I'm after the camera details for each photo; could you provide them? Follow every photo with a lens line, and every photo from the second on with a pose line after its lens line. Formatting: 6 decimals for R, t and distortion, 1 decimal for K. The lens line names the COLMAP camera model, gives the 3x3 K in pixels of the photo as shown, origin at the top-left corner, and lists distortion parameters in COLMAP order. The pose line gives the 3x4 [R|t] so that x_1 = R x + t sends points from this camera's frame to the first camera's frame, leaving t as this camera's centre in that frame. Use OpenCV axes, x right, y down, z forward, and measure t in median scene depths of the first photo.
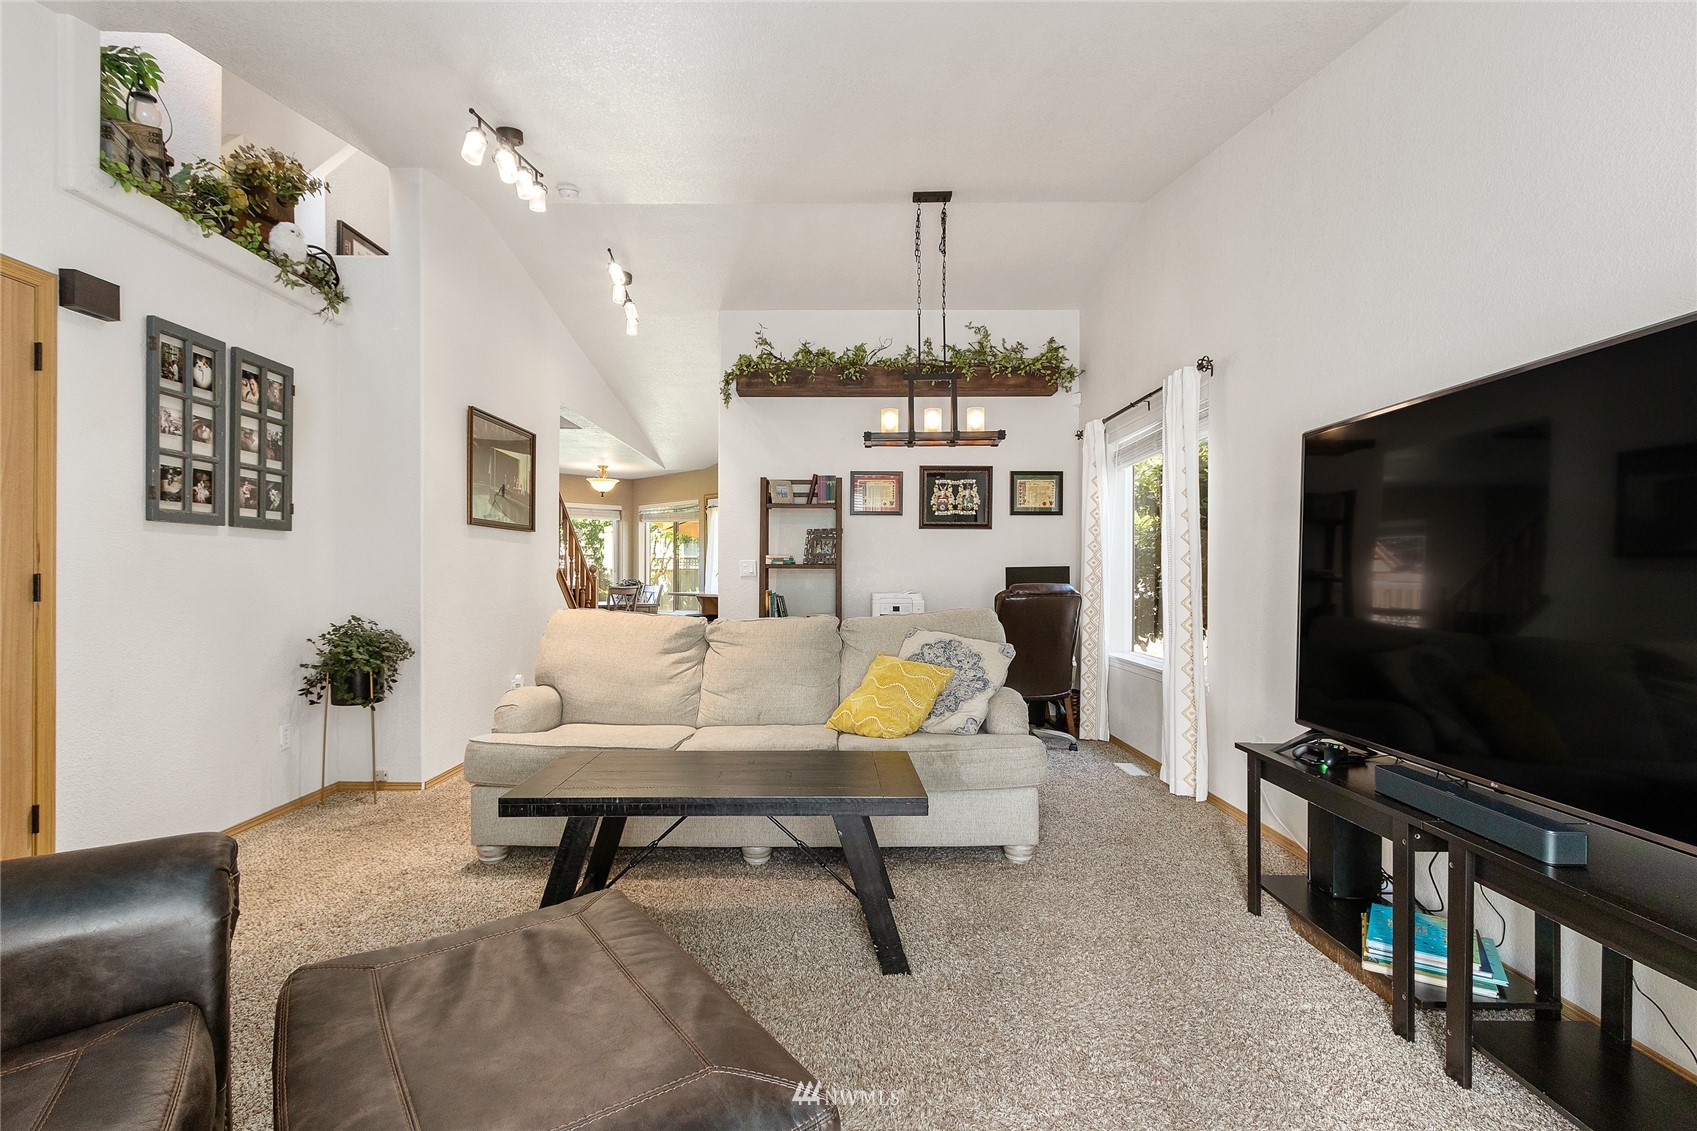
lens RADIAL K [[789.2, 0, 815.9], [0, 789.2, 571.8], [0, 0, 1]] dist [0.005281, -0.003314]
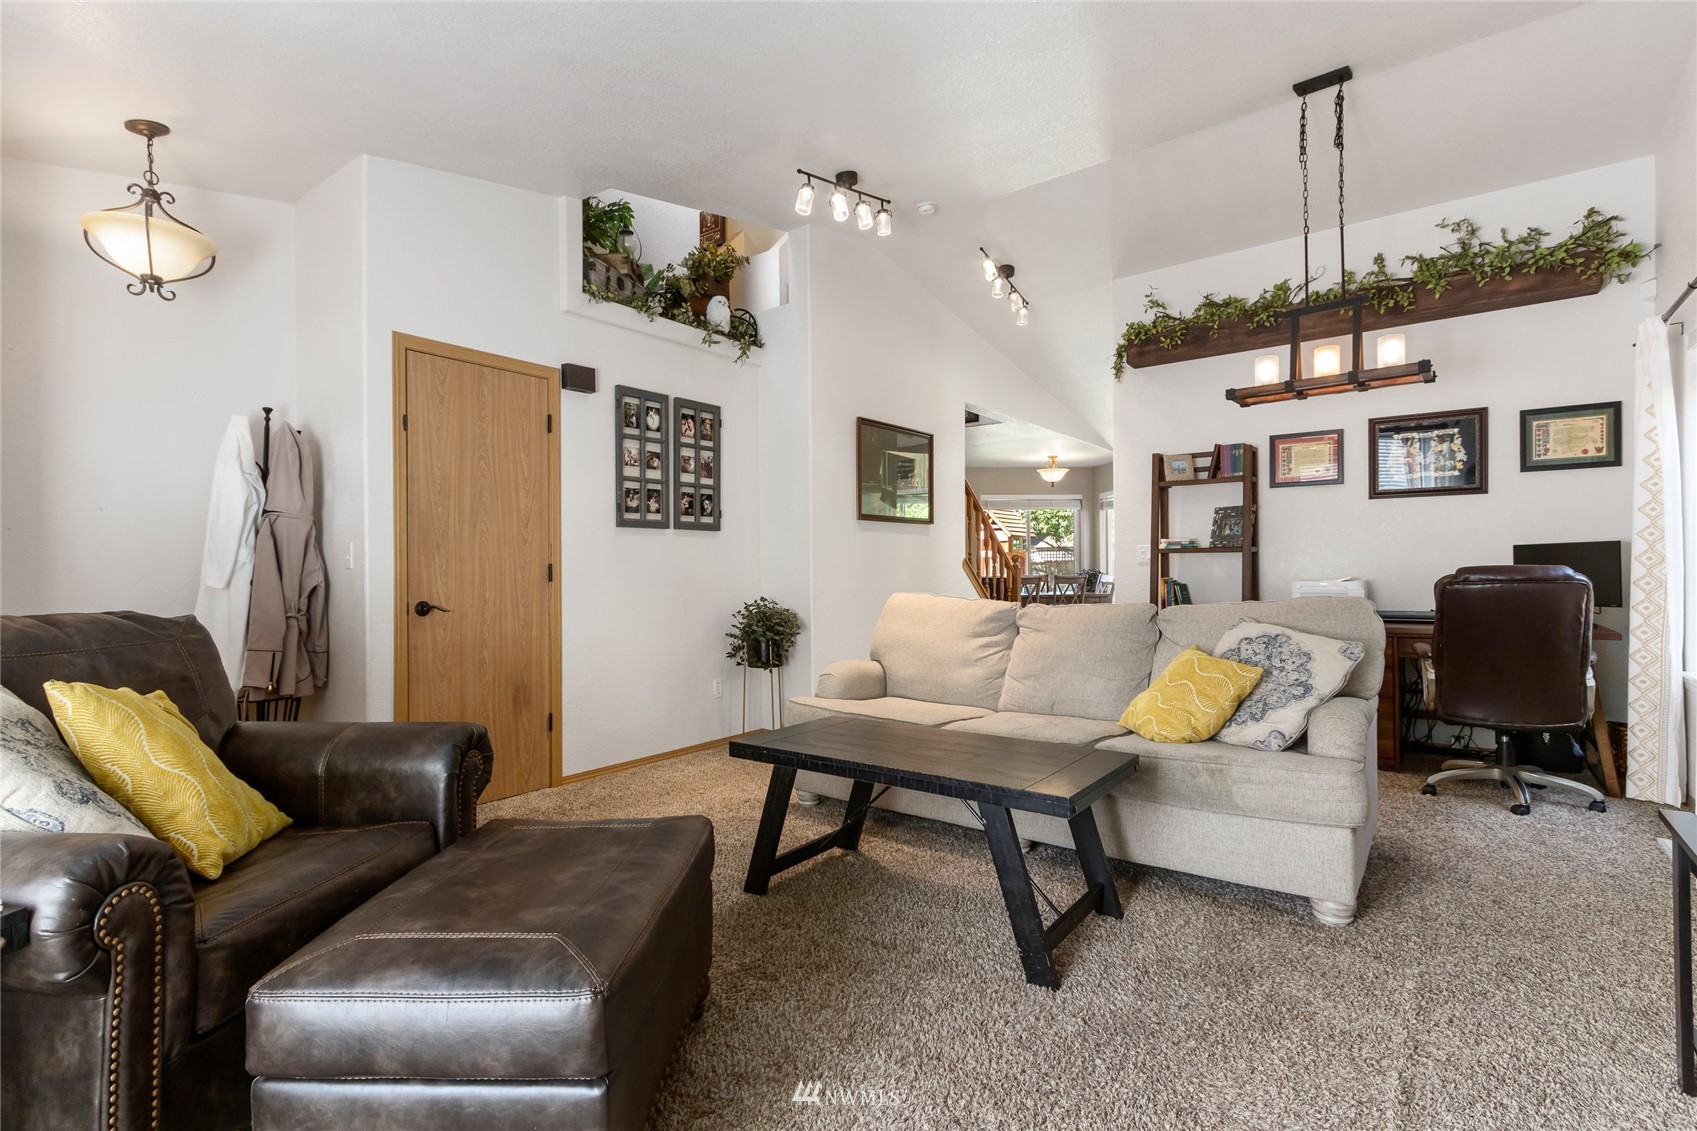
lens RADIAL K [[789.2, 0, 828.1], [0, 789.2, 564.1], [0, 0, 1]] dist [0.005281, -0.003314]
pose [[0.793350, -0.012815, -0.608630, 0.231179], [0.011647, 0.999915, -0.005871, 0.010894], [0.608654, -0.002431, 0.793432, 0.061441]]
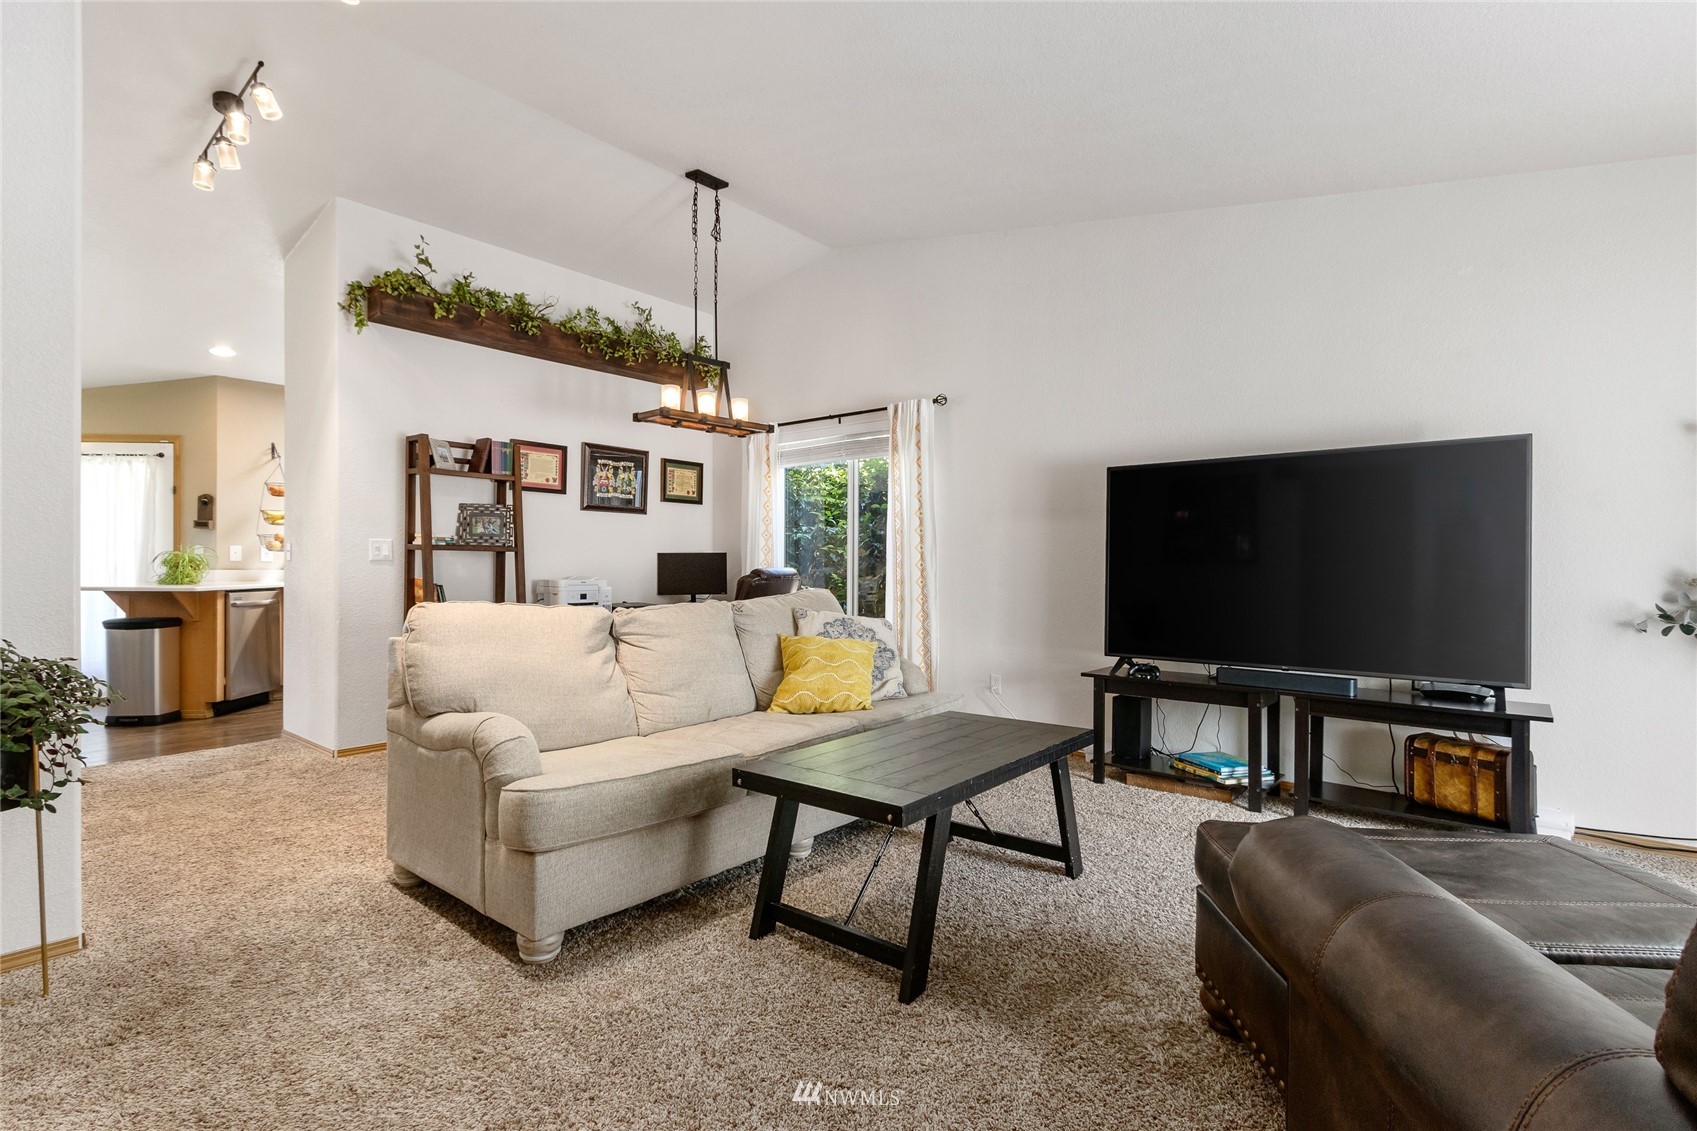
lens RADIAL K [[789.2, 0, 819.8], [0, 789.2, 572.3], [0, 0, 1]] dist [0.005281, -0.003314]
pose [[0.647531, -0.006532, 0.762012, -0.505245], [-0.005824, 0.999892, 0.013520, 0.006151], [-0.762017, -0.013193, 0.647422, 0.232016]]
